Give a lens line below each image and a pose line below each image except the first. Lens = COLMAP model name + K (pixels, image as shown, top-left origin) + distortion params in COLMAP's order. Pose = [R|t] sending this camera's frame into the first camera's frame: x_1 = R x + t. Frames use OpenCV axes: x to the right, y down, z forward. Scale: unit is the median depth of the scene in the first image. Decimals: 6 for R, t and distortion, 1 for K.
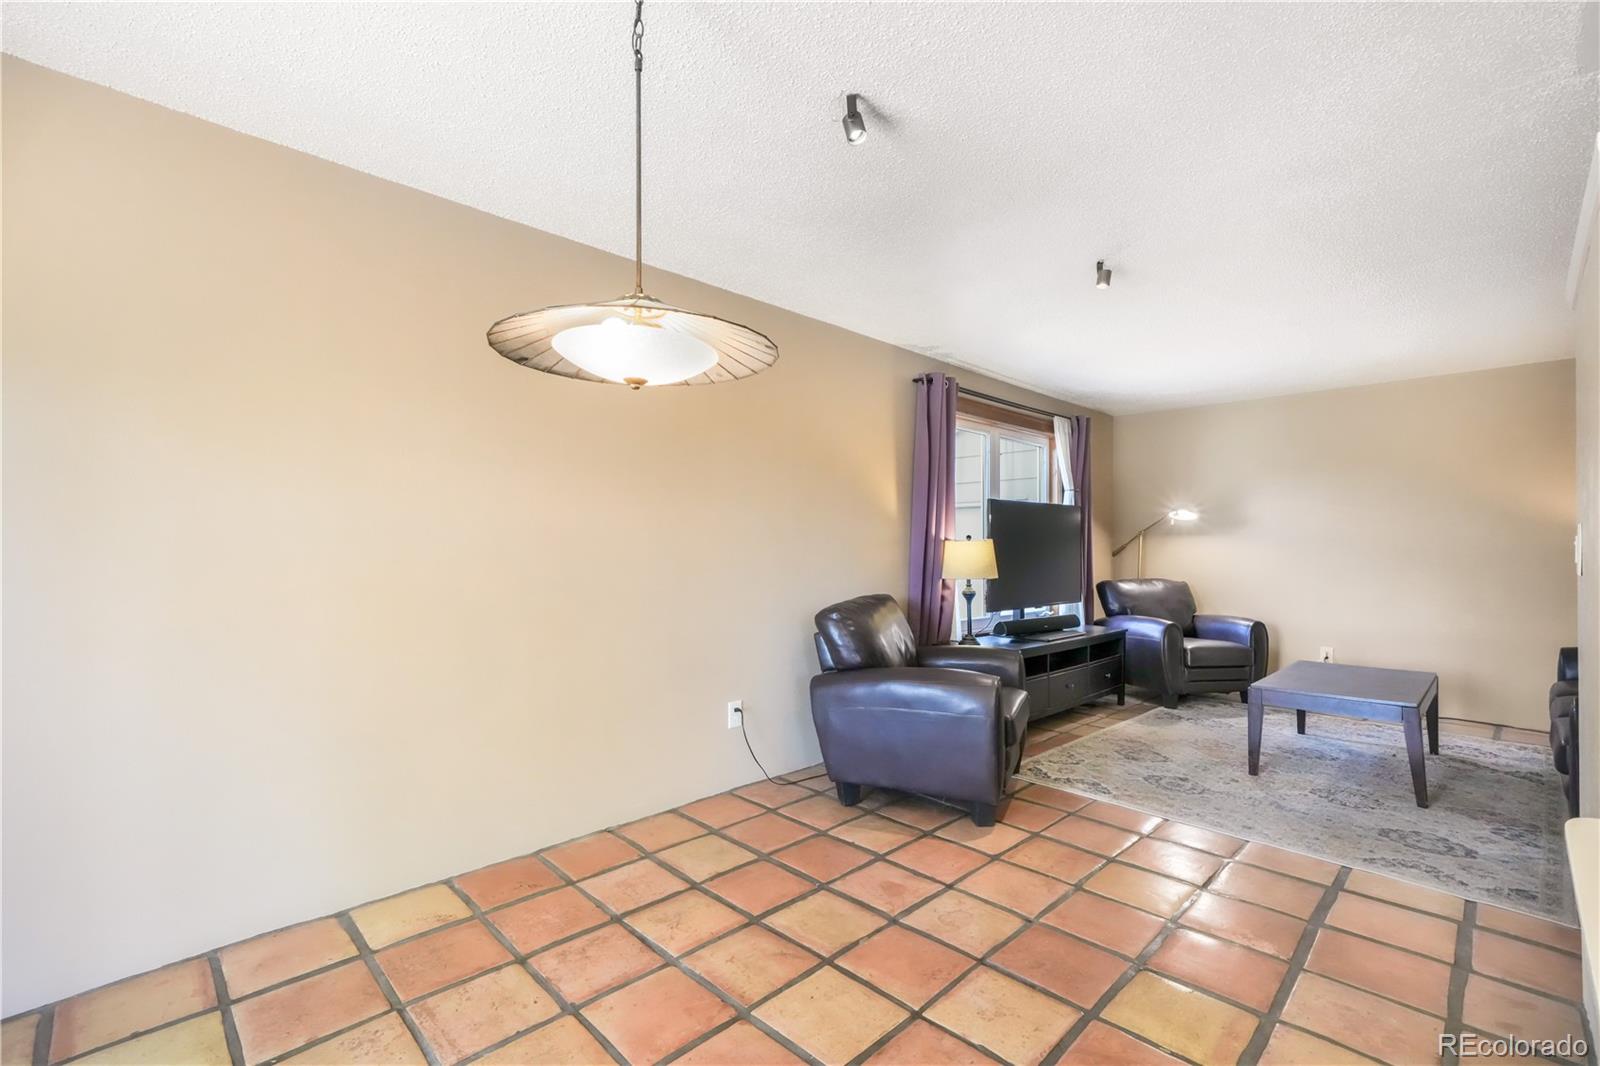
lens RADIAL K [[692.2, 0, 815.1], [0, 692.2, 532.4], [0, 0, 1]] dist [0.002624, 0.000463]
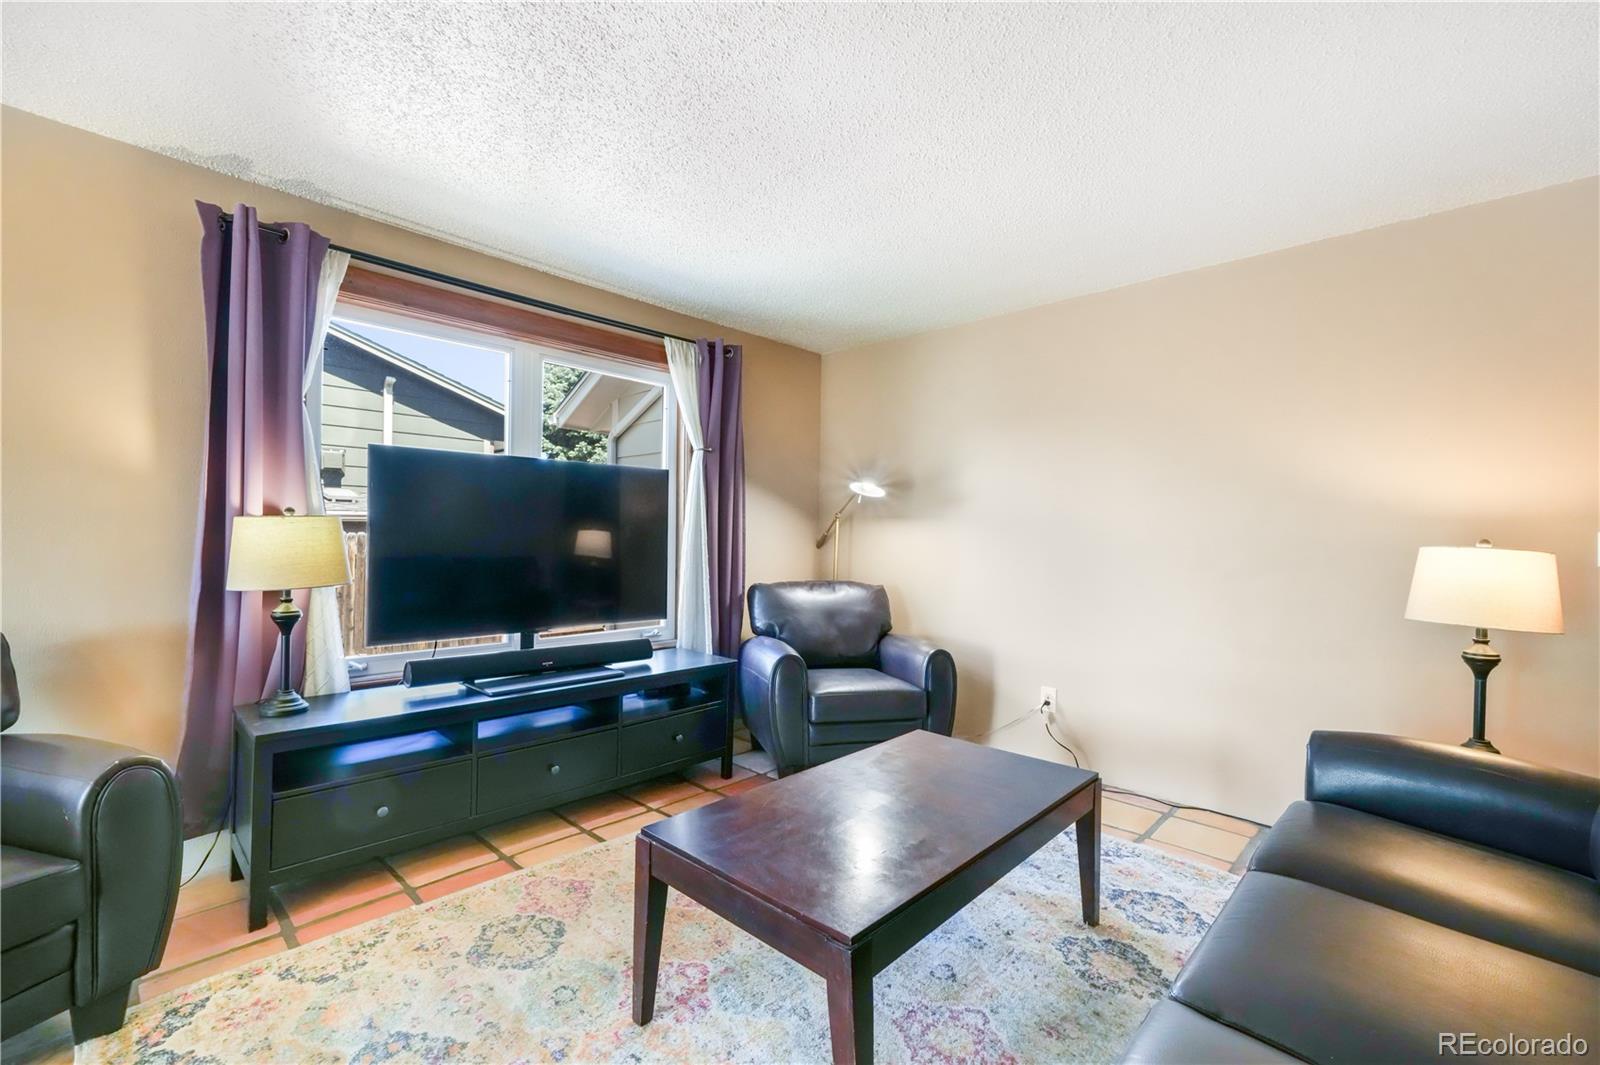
lens RADIAL K [[692.2, 0, 783.9], [0, 692.2, 532.5], [0, 0, 1]] dist [0.002624, 0.000463]
pose [[0.999291, 0.004176, 0.037404, 0.480252], [-0.004445, 0.999965, 0.007124, 0.014932], [-0.037373, -0.007285, 0.999275, 0.365777]]
